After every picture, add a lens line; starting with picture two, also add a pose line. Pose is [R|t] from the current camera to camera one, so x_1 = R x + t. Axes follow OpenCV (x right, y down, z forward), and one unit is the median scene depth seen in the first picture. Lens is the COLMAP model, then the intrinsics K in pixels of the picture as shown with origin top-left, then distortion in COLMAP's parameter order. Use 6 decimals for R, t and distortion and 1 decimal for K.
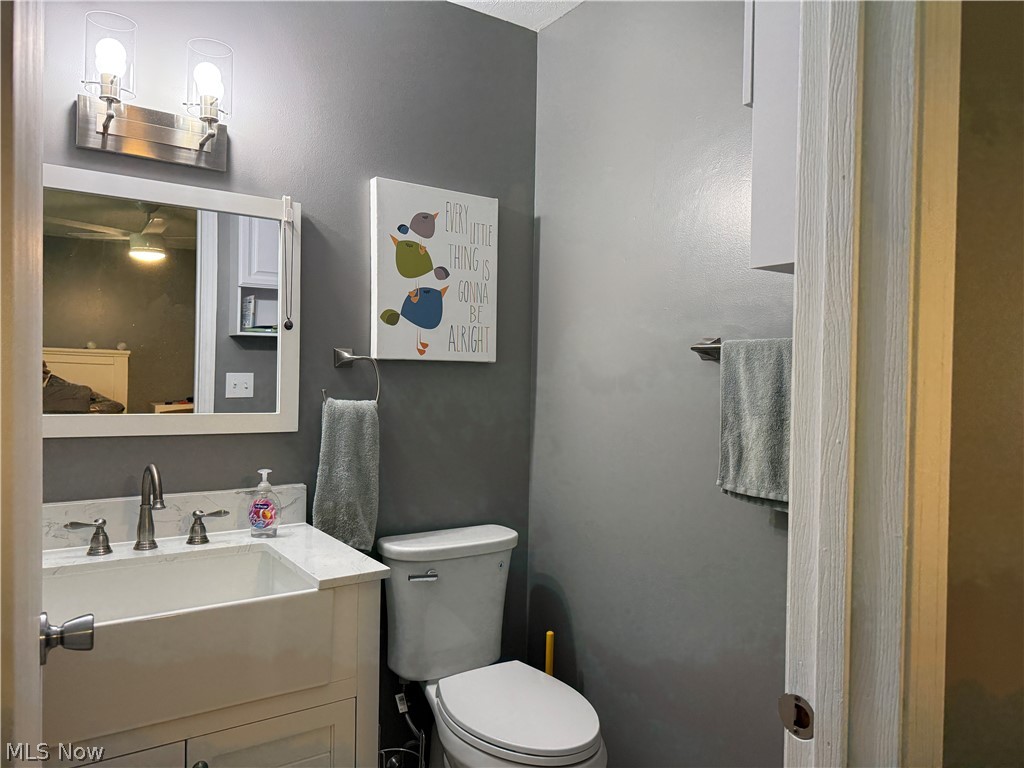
lens RADIAL K [[727.6, 0, 505.1], [0, 727.6, 385.2], [0, 0, 1]] dist [0.049871, -0.028534]
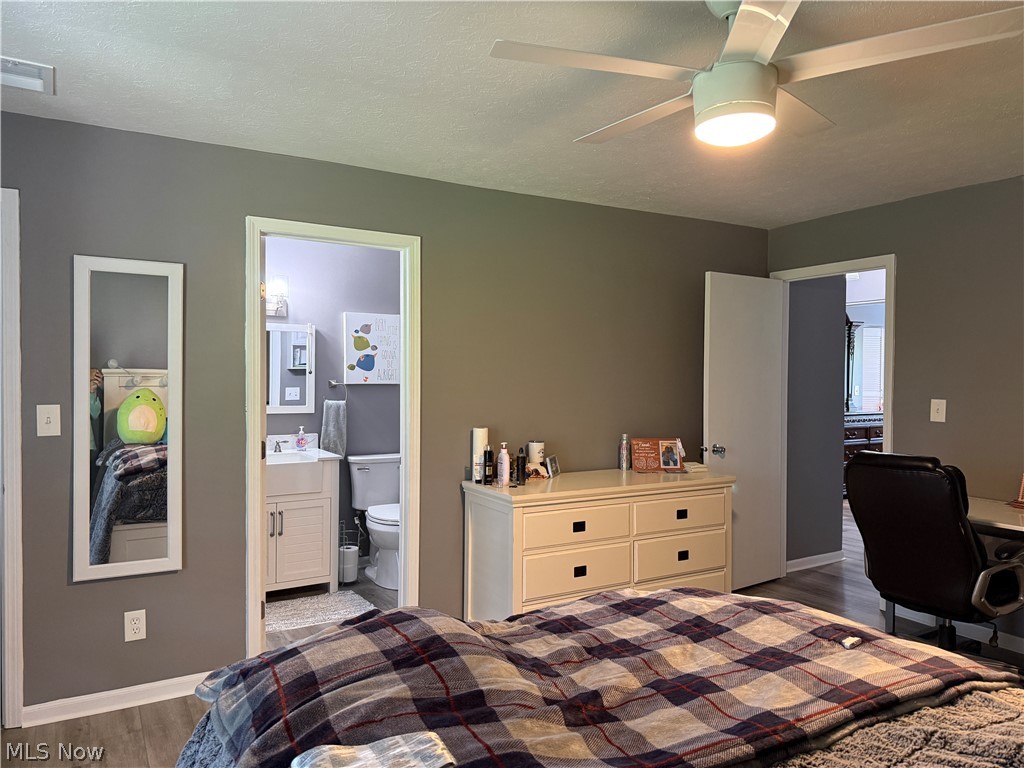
lens RADIAL K [[727.6, 0, 519.4], [0, 727.6, 384.5], [0, 0, 1]] dist [0.049871, -0.028534]
pose [[0.998820, -0.007372, -0.048001, 0.540912], [0.007440, 0.999972, 0.001244, -0.033650], [0.047991, -0.001600, 0.998846, -1.480210]]
